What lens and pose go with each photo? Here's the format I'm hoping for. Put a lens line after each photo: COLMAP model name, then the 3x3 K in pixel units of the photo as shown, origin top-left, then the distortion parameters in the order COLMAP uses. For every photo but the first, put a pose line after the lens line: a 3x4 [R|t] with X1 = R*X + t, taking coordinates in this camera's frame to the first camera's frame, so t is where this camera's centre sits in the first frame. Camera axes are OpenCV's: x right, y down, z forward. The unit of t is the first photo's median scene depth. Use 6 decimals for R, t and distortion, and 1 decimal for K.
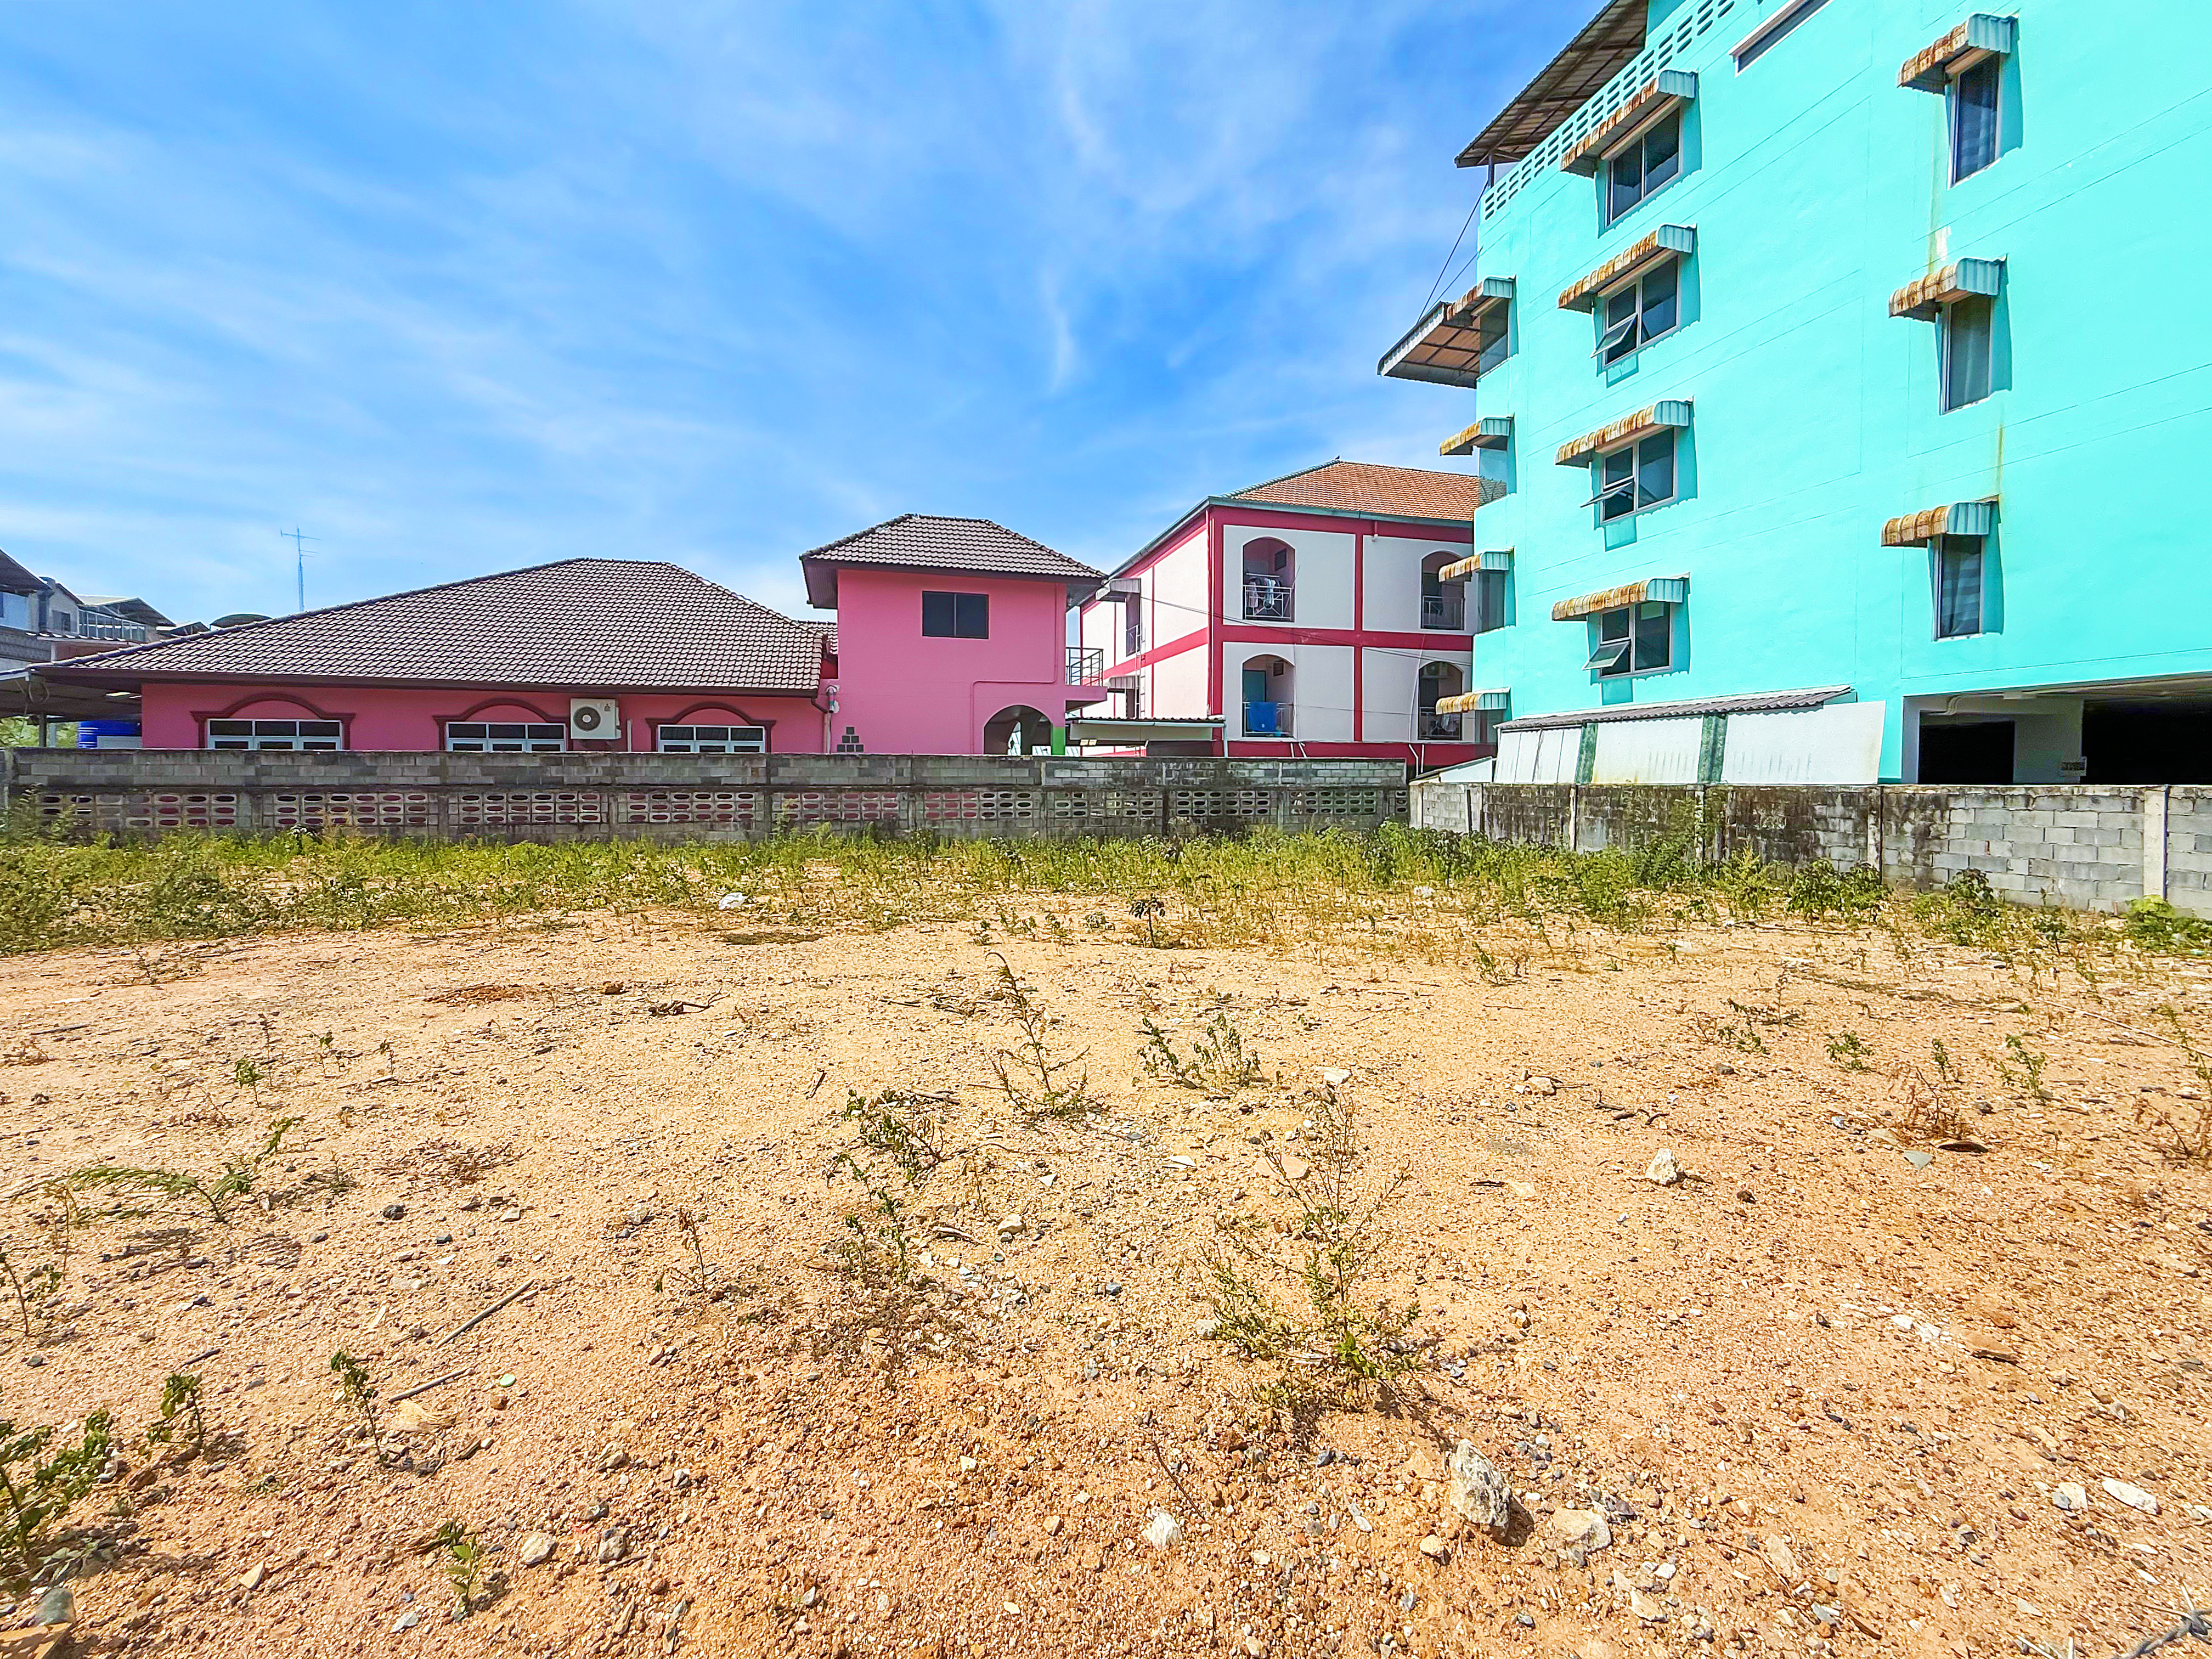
lens RADIAL K [[914.2, 0, 1106.8], [0, 914.2, 812.4], [0, 0, 1]] dist [-0.001288, 0.000106]
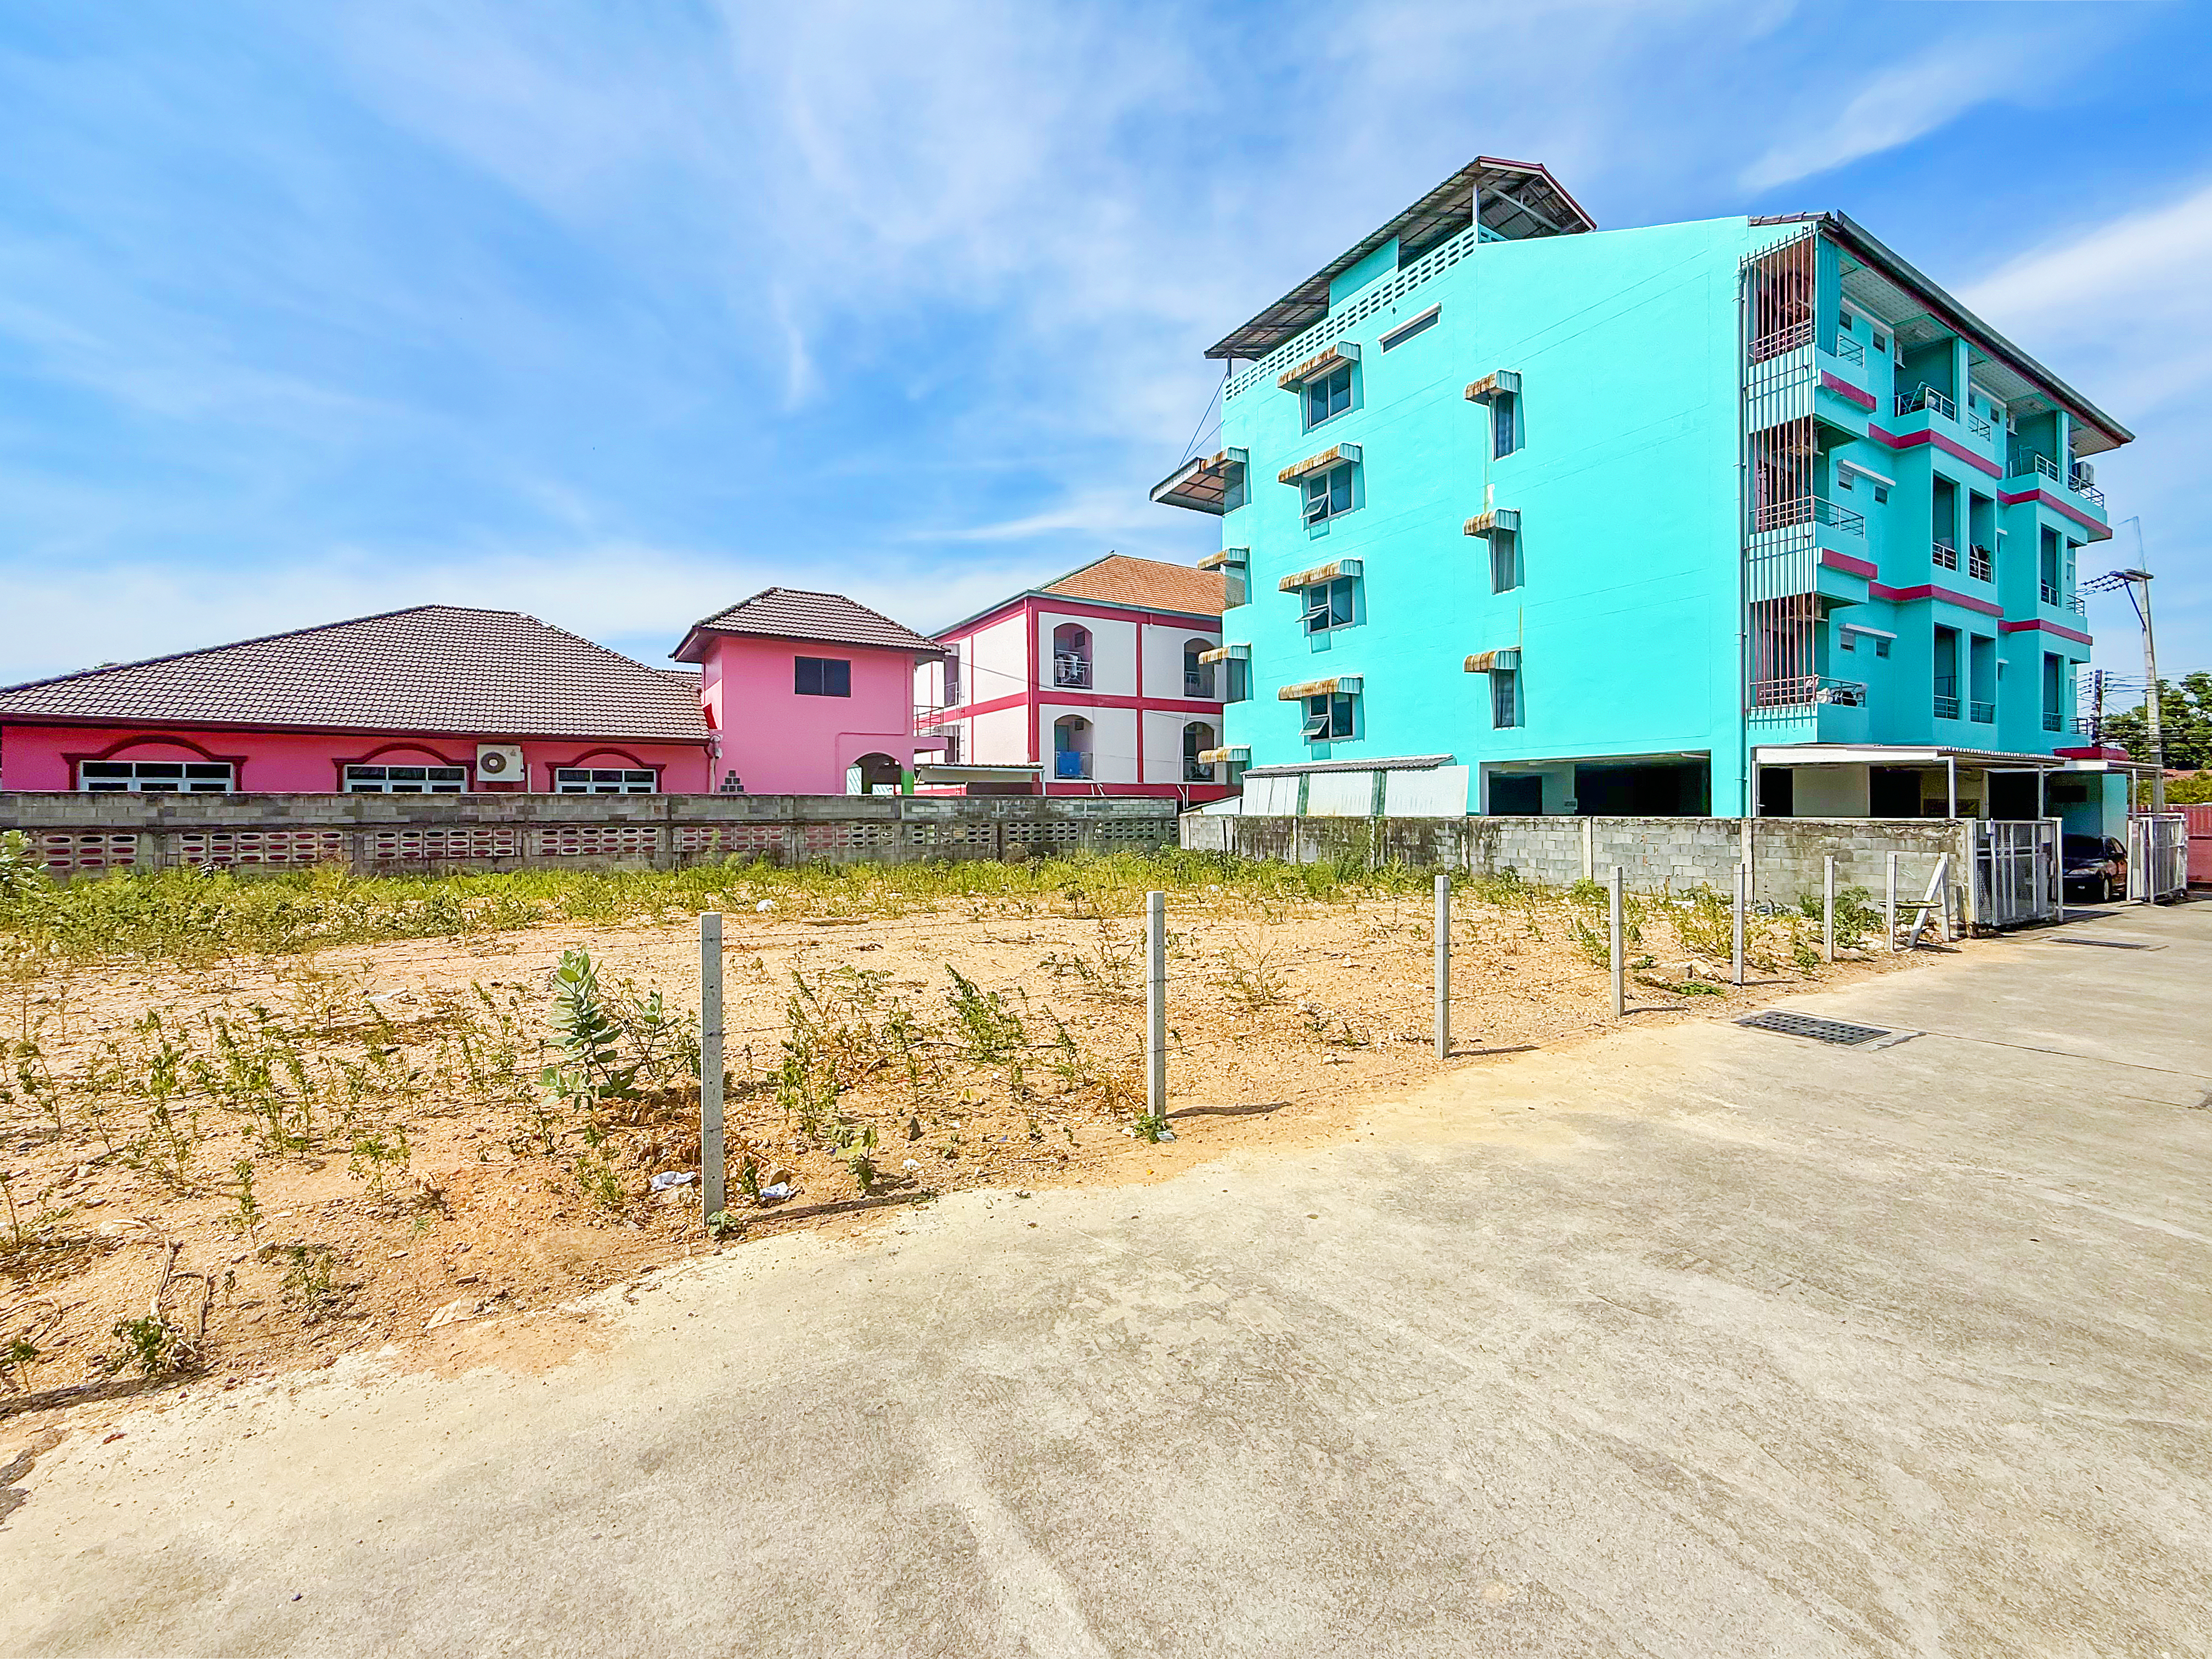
lens RADIAL K [[914.2, 0, 1106.8], [0, 914.2, 812.4], [0, 0, 1]] dist [-0.001288, 0.000106]
pose [[0.960488, -0.005531, 0.278266, -0.153796], [0.014252, 0.999468, -0.029327, 0.001066], [-0.277956, 0.032134, 0.960056, -0.262791]]
